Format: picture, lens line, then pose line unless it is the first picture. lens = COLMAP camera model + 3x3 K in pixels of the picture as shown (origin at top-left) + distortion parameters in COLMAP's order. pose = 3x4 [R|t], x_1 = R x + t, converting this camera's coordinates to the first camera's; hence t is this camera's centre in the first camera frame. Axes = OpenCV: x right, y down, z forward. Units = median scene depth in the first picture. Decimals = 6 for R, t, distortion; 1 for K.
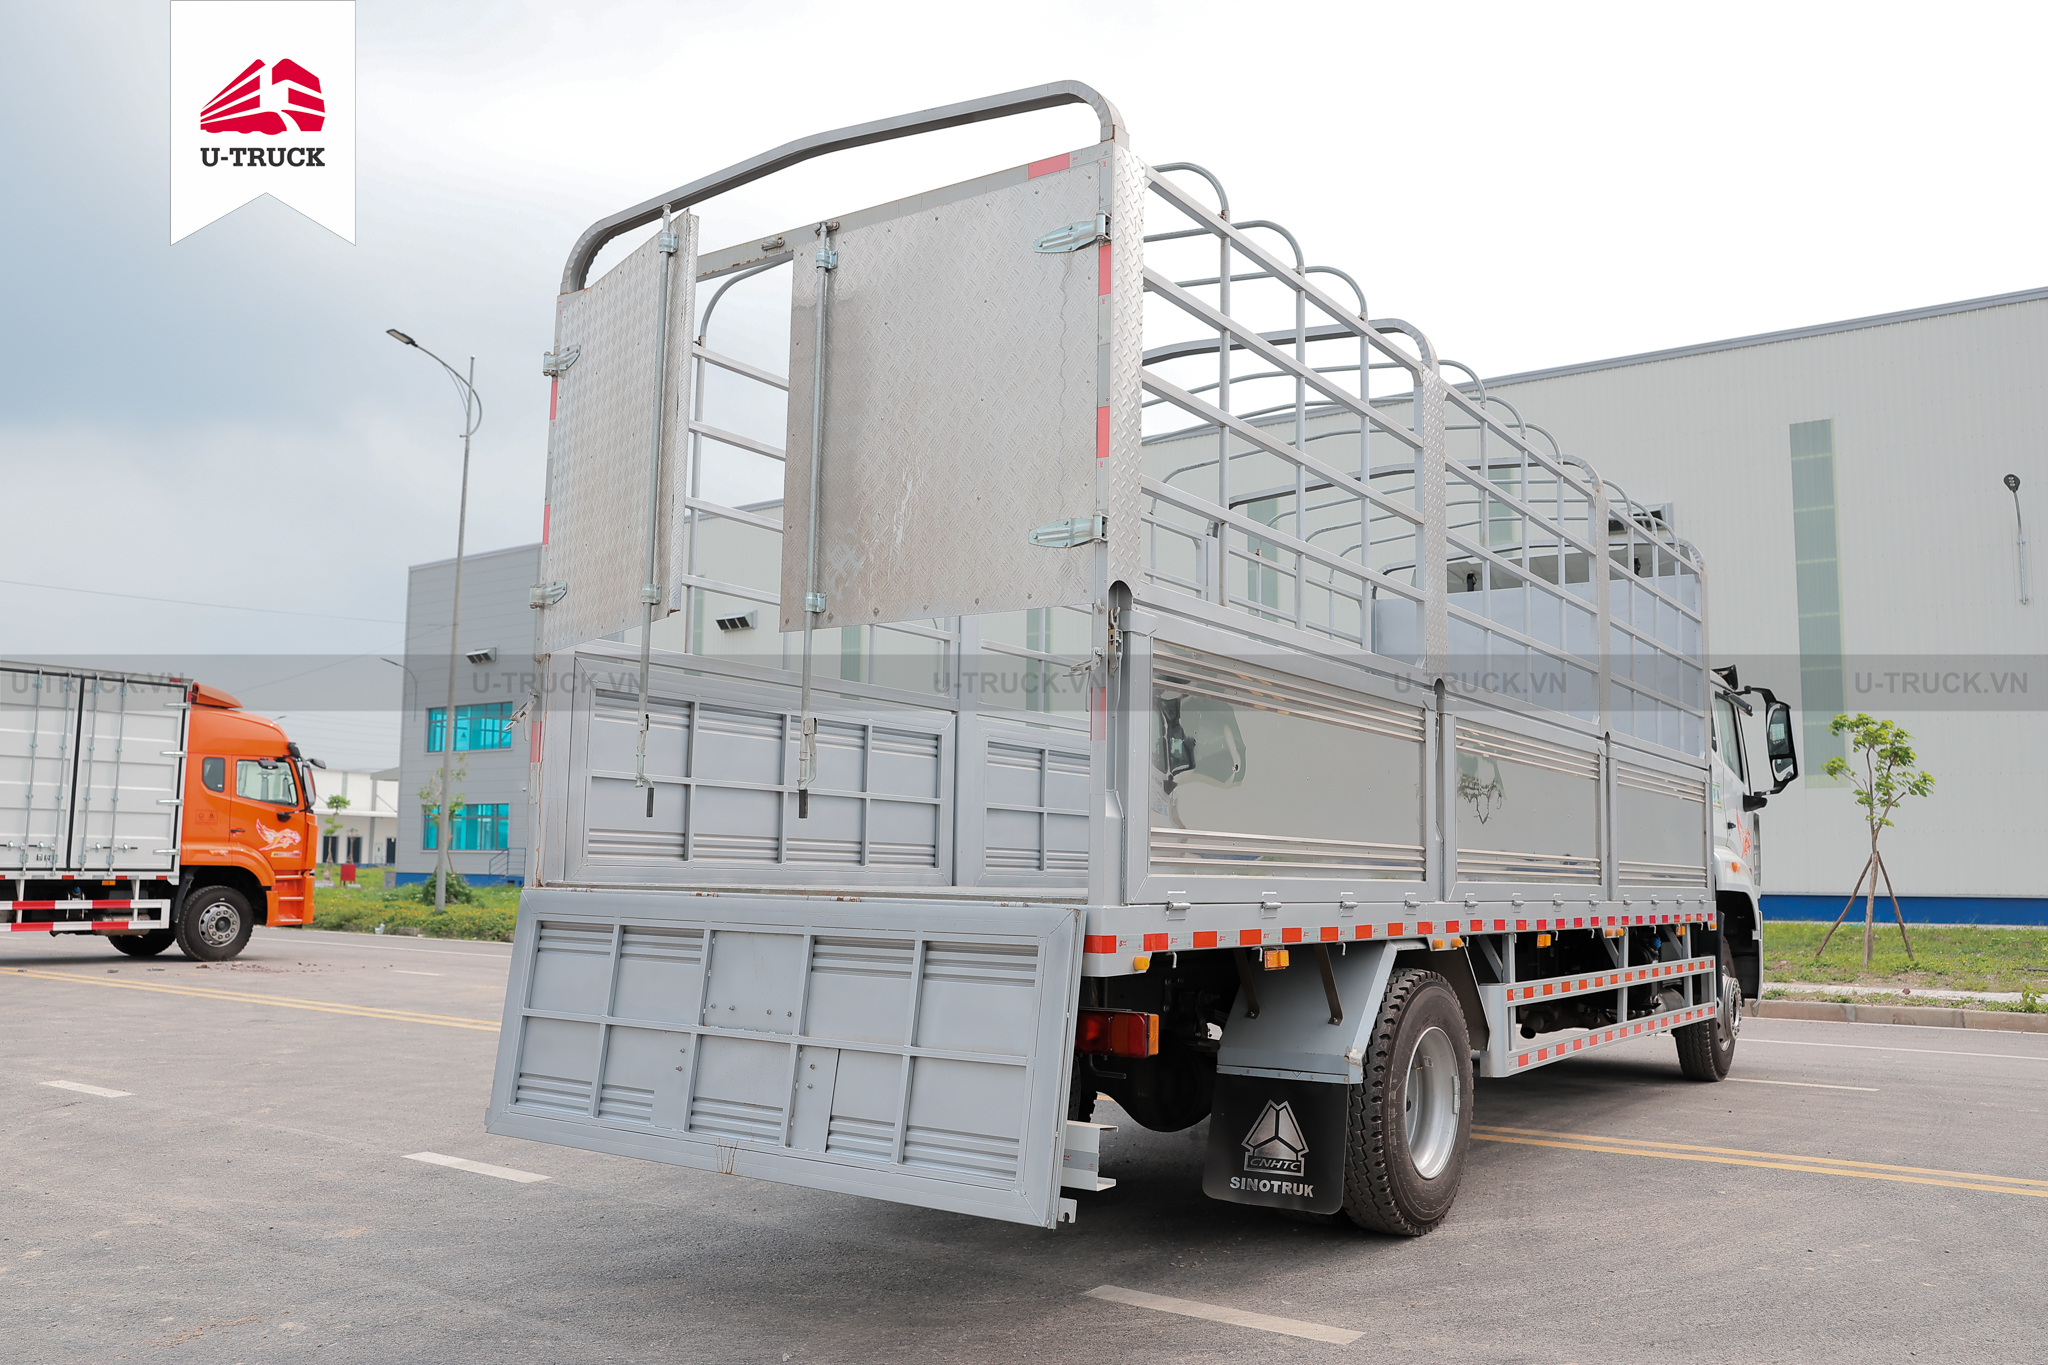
lens RADIAL K [[1646.2, 0, 1035.6], [0, 1646.2, 680.9], [0, 0, 1]] dist [-0.110182, 0.109663]
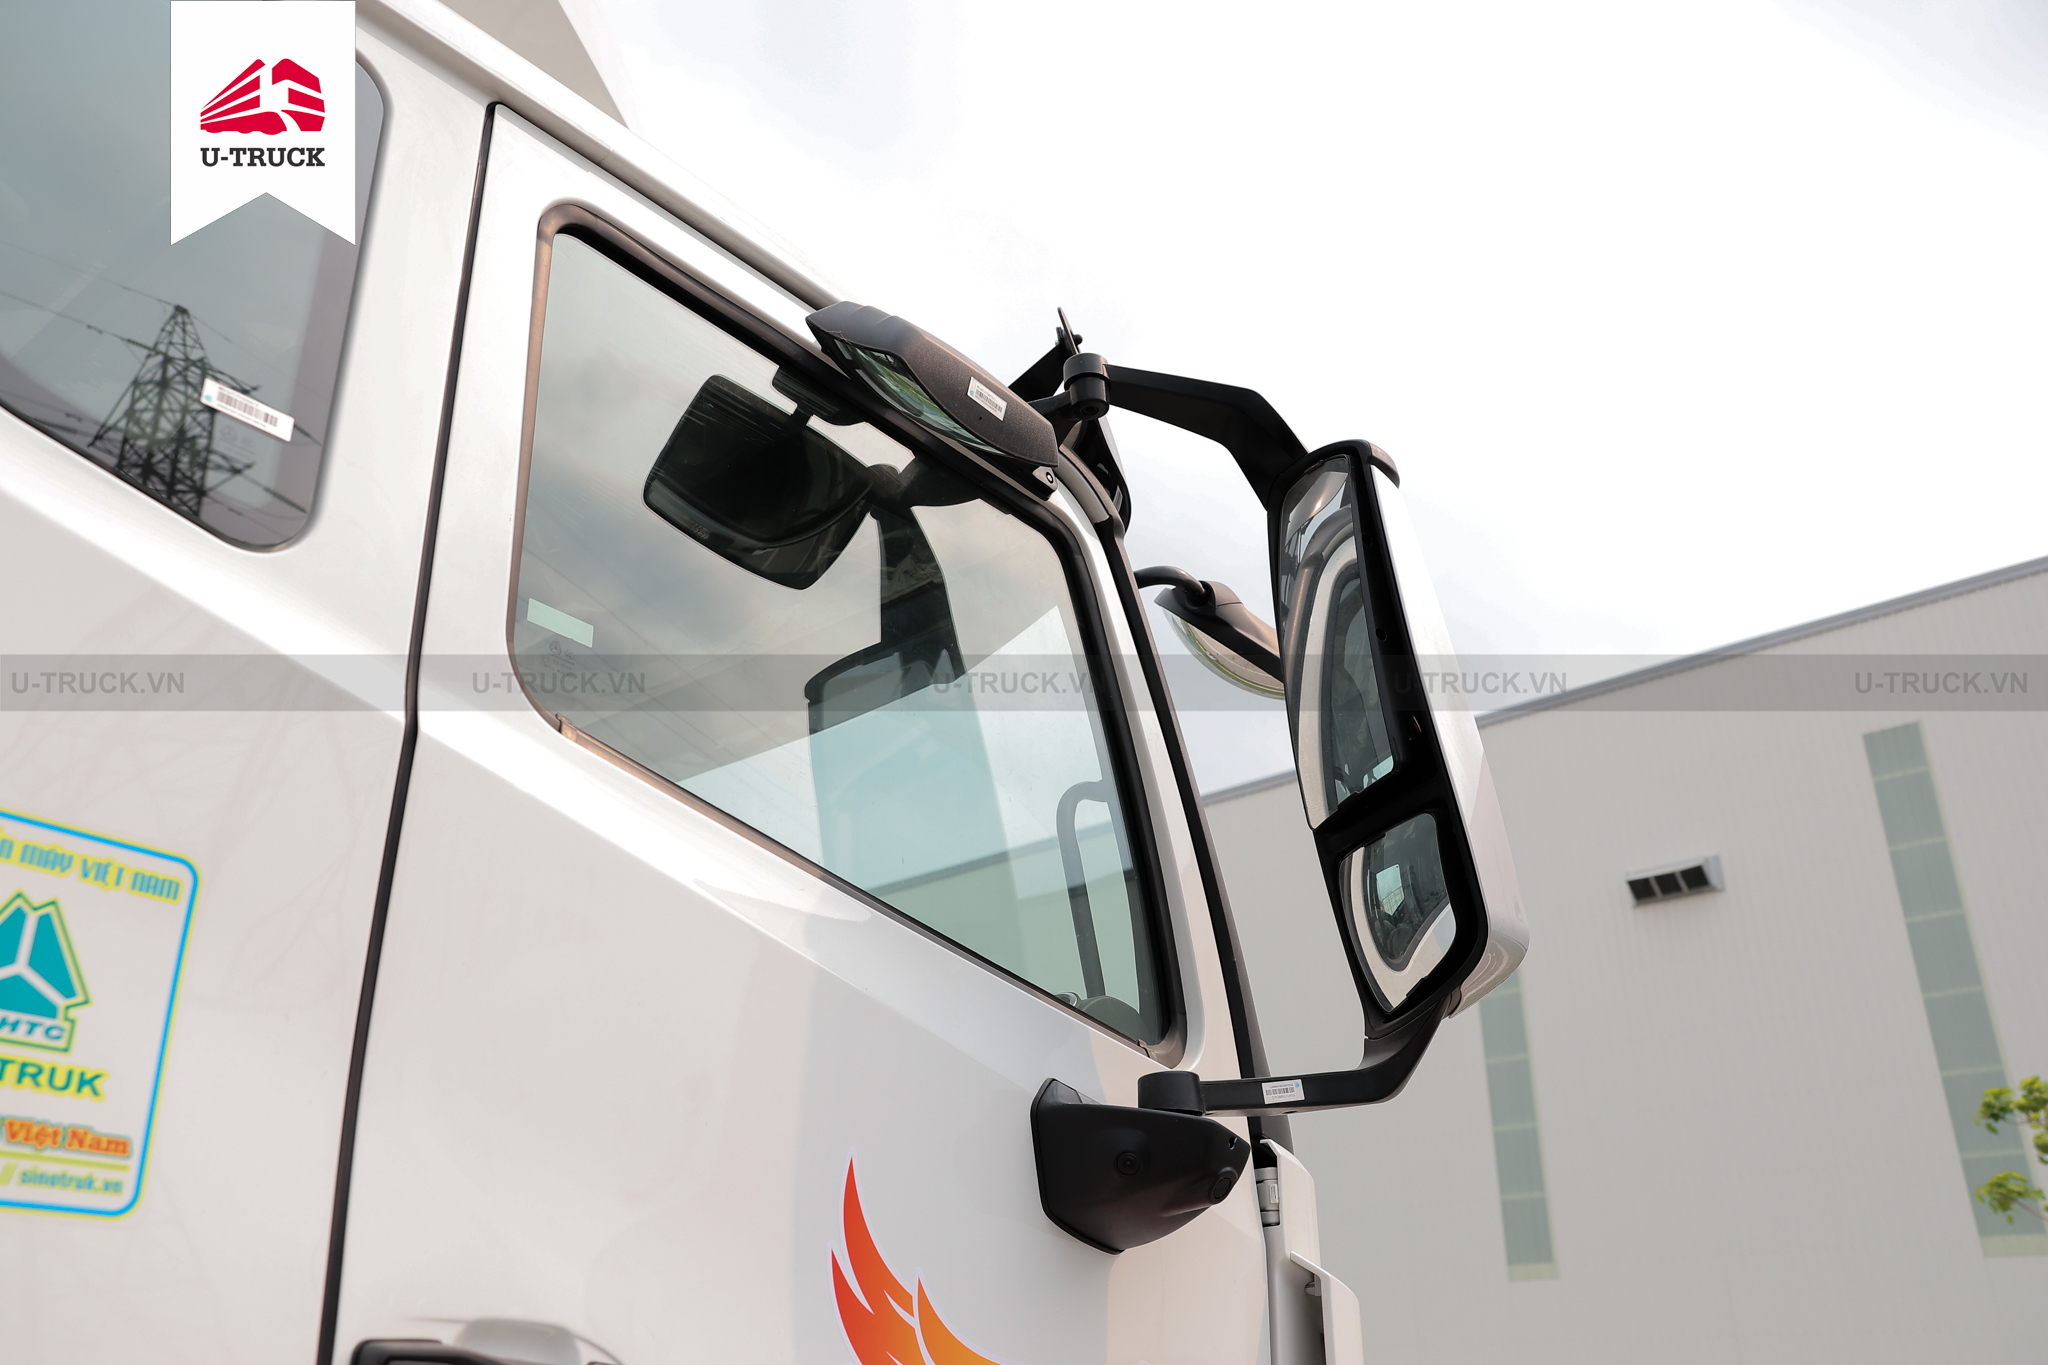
lens RADIAL K [[1646.2, 0, 1035.6], [0, 1646.2, 680.9], [0, 0, 1]] dist [-0.110182, 0.109663]
pose [[0.996689, -0.053591, -0.061154, 2.038580], [0.032648, 0.952546, -0.302639, 0.354583], [0.074471, 0.299640, 0.951141, 3.974644]]
